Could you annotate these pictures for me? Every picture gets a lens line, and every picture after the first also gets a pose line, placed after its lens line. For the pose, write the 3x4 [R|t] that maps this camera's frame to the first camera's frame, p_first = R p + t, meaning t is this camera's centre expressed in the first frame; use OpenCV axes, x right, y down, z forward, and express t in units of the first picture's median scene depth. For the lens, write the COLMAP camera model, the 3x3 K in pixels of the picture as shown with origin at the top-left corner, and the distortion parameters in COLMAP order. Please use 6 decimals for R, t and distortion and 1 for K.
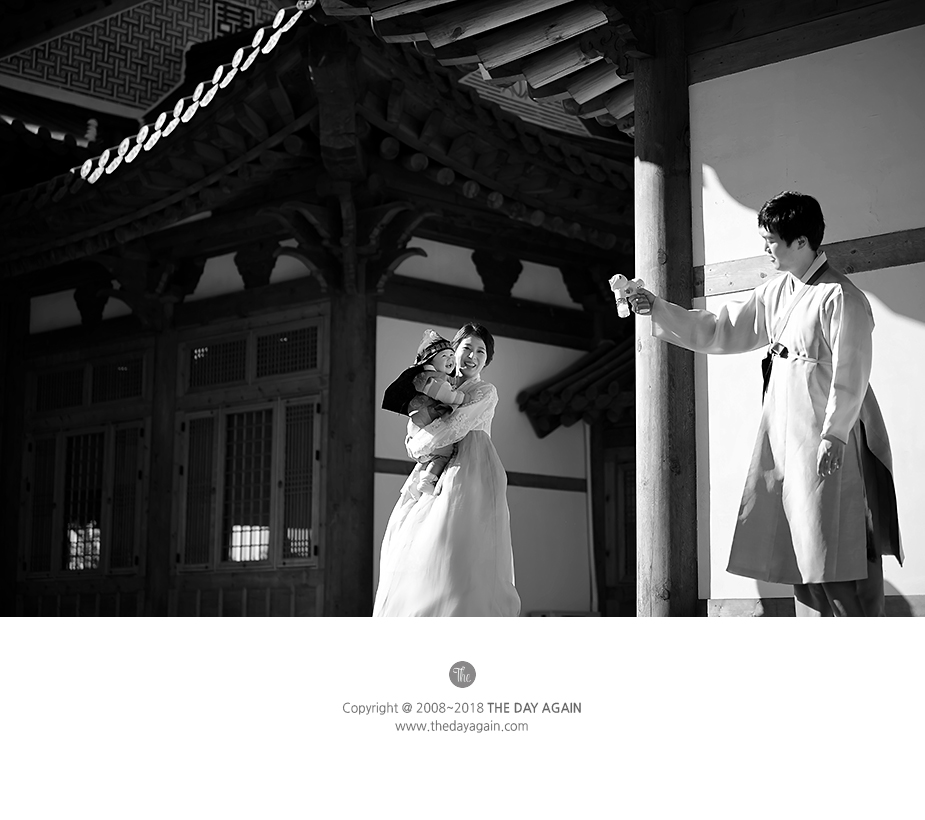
lens RADIAL K [[1885.1, 0, 462.7], [0, 1885.1, 326.9], [0, 0, 1]] dist [0.091986, -0.637136]
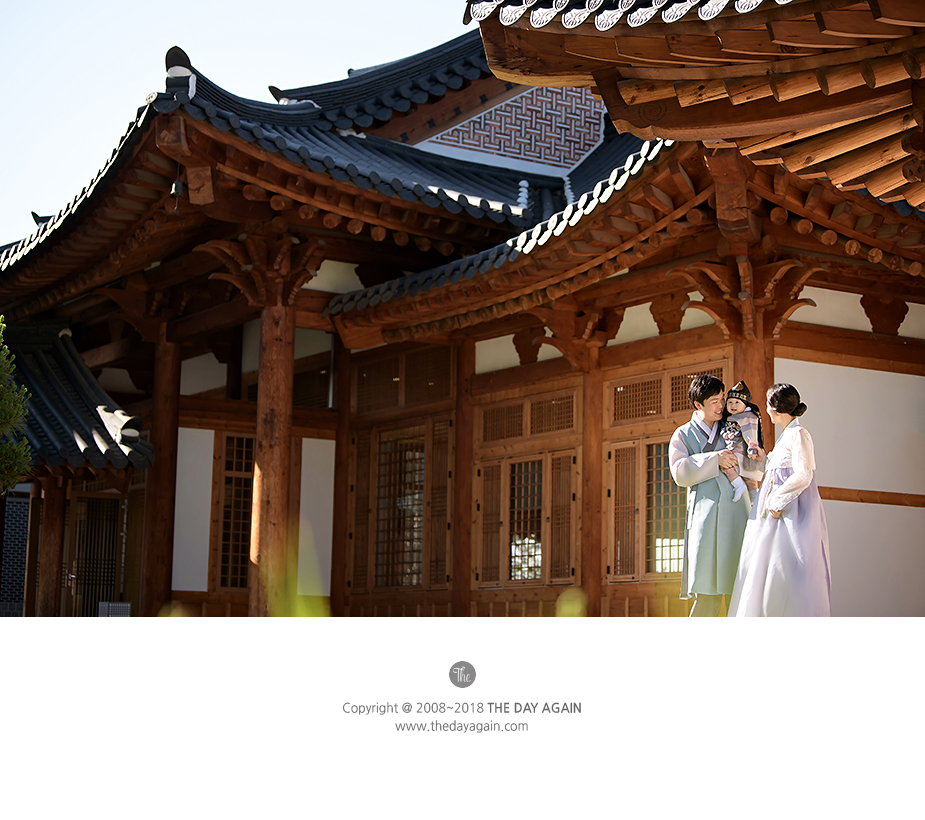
lens RADIAL K [[1885.1, 0, 462.7], [0, 1885.1, 326.9], [0, 0, 1]] dist [0.091986, -0.637136]
pose [[0.974207, -0.028979, -0.223788, 0.025092], [0.027668, 0.999577, -0.008991, -0.018063], [0.223953, 0.002567, 0.974596, -0.144641]]
